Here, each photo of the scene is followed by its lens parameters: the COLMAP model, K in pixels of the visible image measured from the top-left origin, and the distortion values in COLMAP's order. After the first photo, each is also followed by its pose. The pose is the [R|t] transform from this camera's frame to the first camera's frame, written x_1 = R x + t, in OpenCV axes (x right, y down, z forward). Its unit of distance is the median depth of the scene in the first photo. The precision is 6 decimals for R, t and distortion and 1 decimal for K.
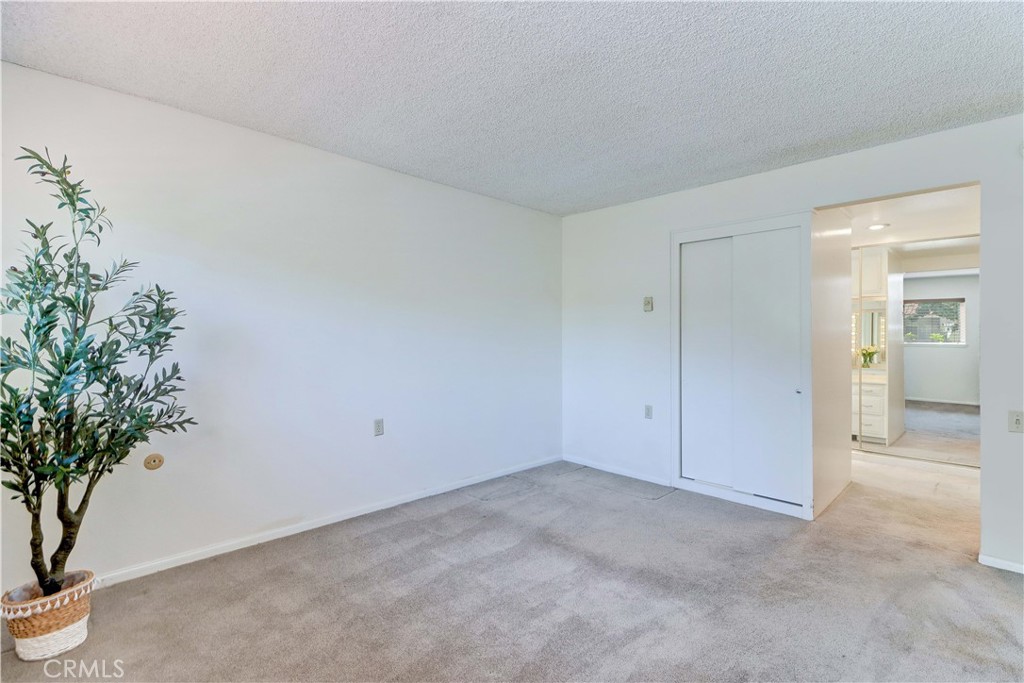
lens RADIAL K [[470.3, 0, 507.3], [0, 470.3, 336.1], [0, 0, 1]] dist [-0.000329, -0.000880]
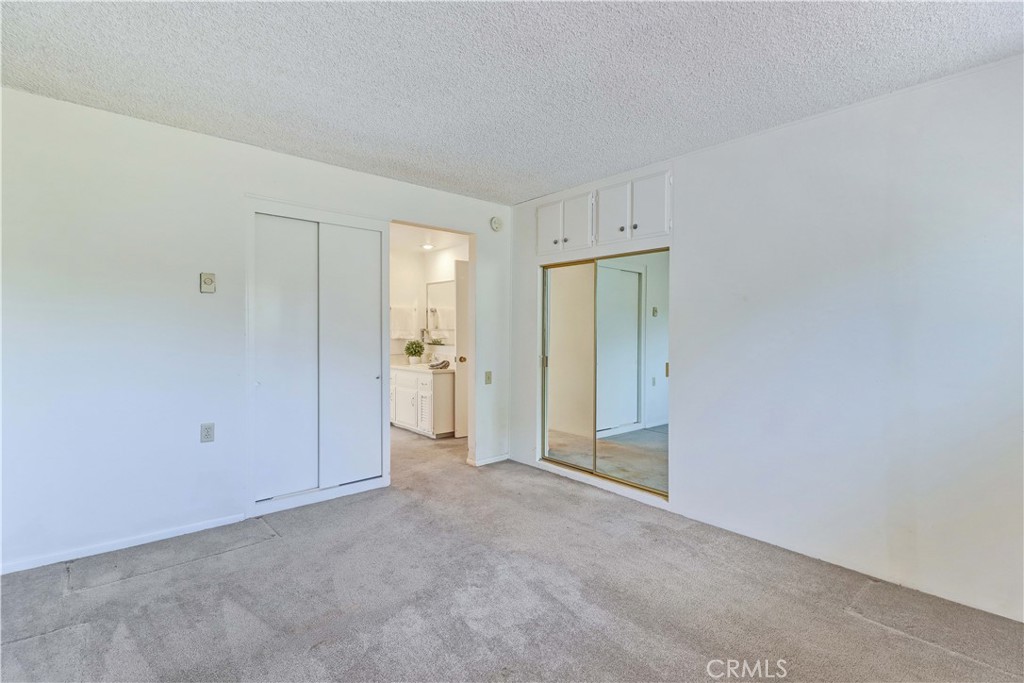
lens RADIAL K [[470.3, 0, 507.3], [0, 470.3, 336.1], [0, 0, 1]] dist [-0.000329, -0.000880]
pose [[0.038974, -0.007350, 0.999213, -0.512189], [-0.001285, 0.999972, 0.007406, 0.009635], [-0.999239, -0.001572, 0.038963, 0.655577]]
